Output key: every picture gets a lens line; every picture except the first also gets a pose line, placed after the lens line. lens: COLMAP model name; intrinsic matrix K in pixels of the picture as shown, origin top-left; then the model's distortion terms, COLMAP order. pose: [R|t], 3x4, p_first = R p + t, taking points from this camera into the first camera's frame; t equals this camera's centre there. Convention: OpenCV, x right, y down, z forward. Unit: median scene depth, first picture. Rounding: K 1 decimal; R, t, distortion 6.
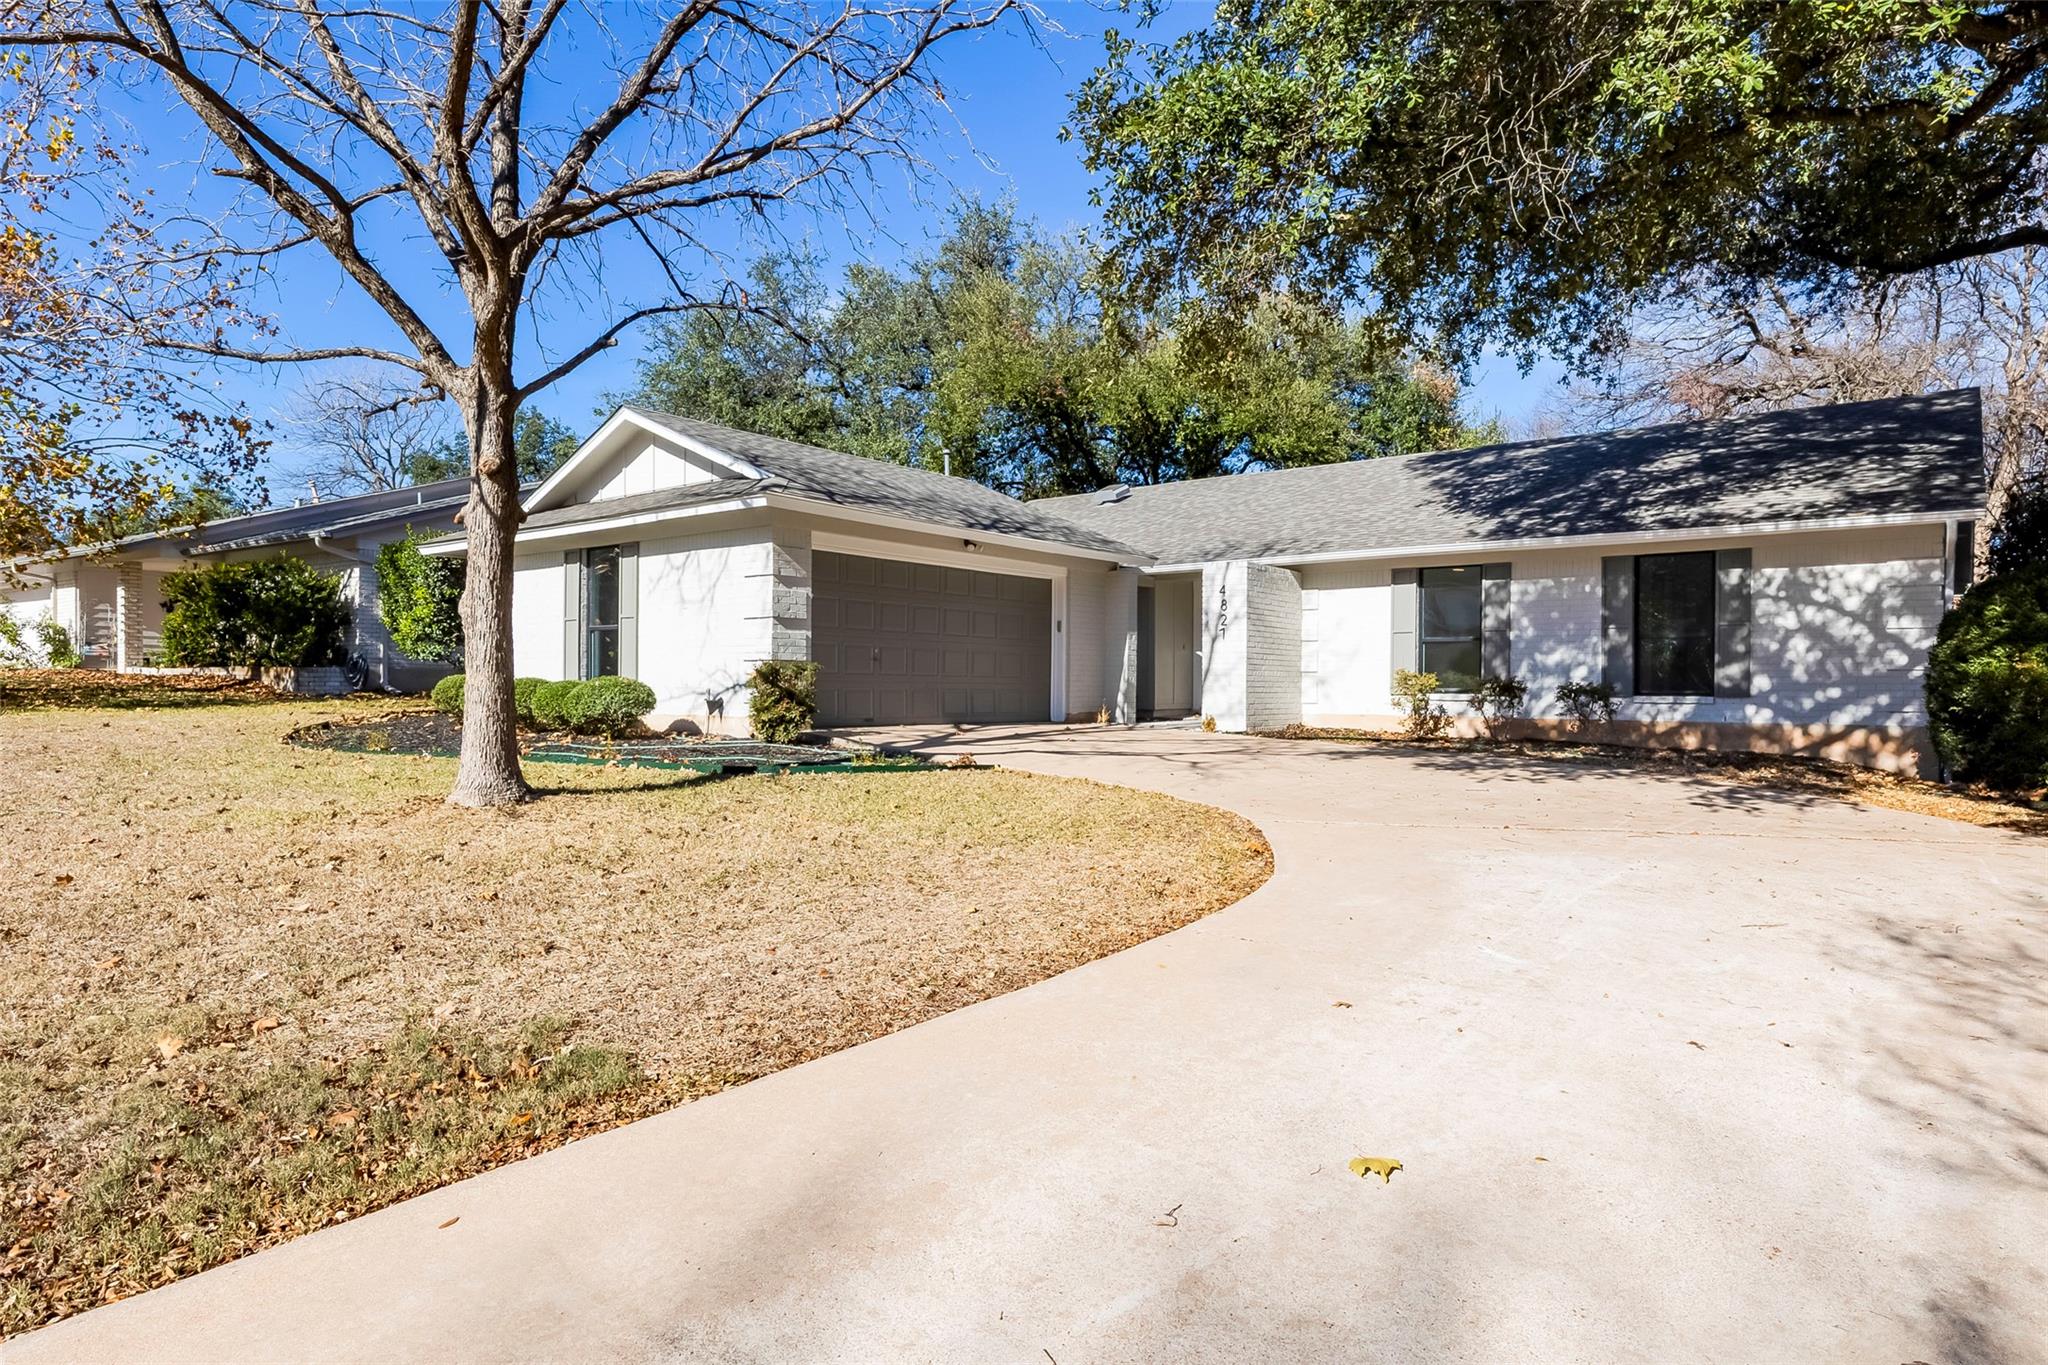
lens RADIAL K [[1141.5, 0, 1024.0], [0, 1141.5, 682.5], [0, 0, 1]] dist [-0.000103, -0.000080]
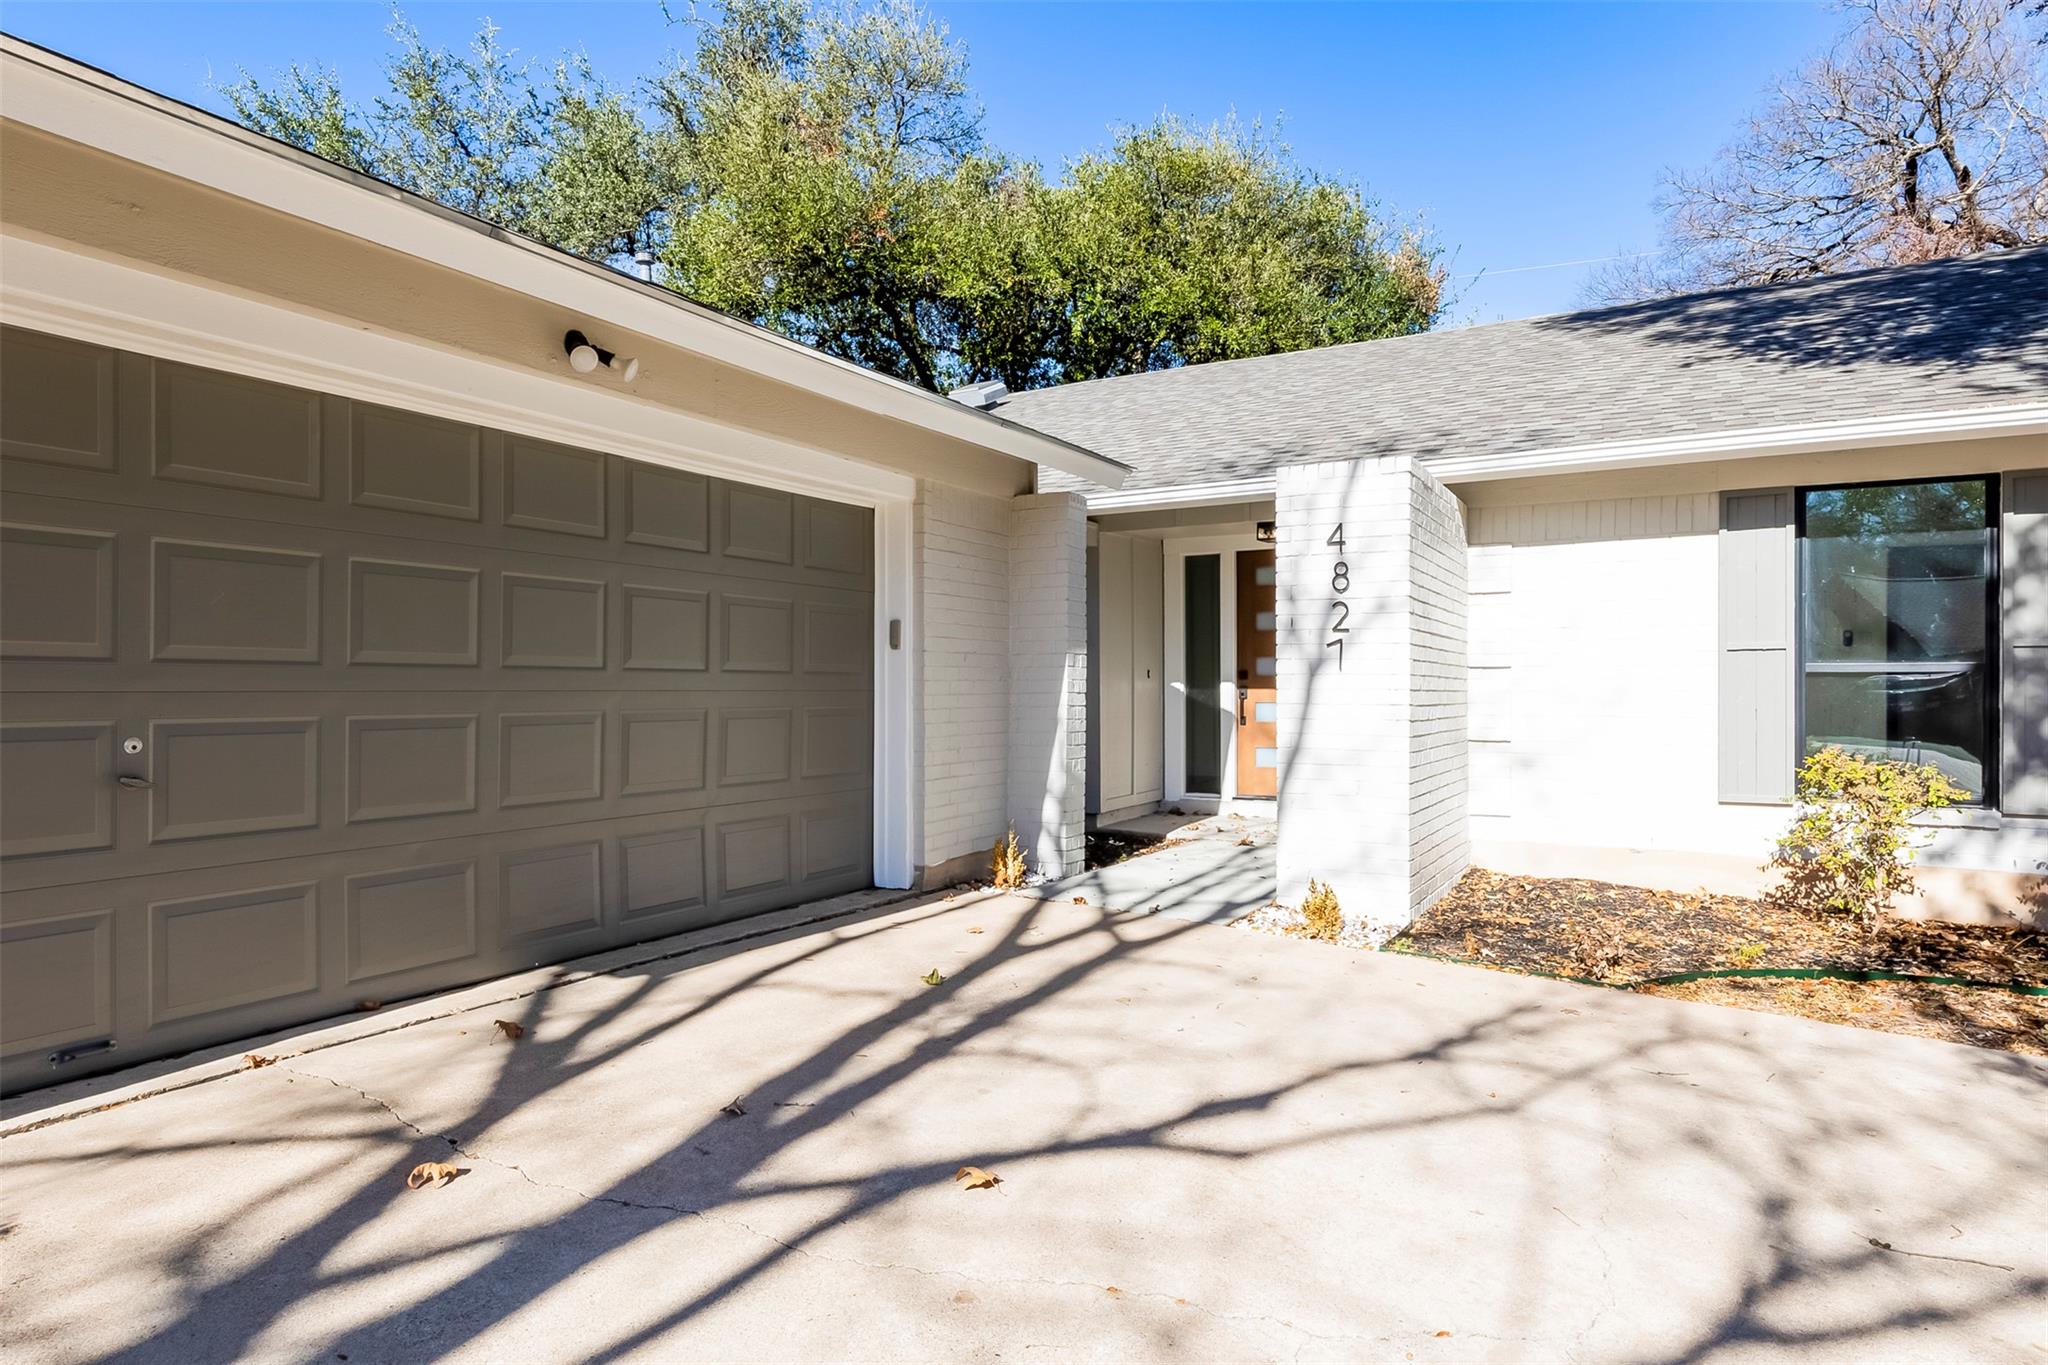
lens RADIAL K [[1141.5, 0, 1024.0], [0, 1141.5, 682.5], [0, 0, 1]] dist [-0.000103, -0.000080]
pose [[0.987512, -0.010548, 0.157193, 0.013261], [0.010492, 0.999944, 0.001191, -0.033689], [-0.157197, 0.000473, 0.987567, 0.628461]]
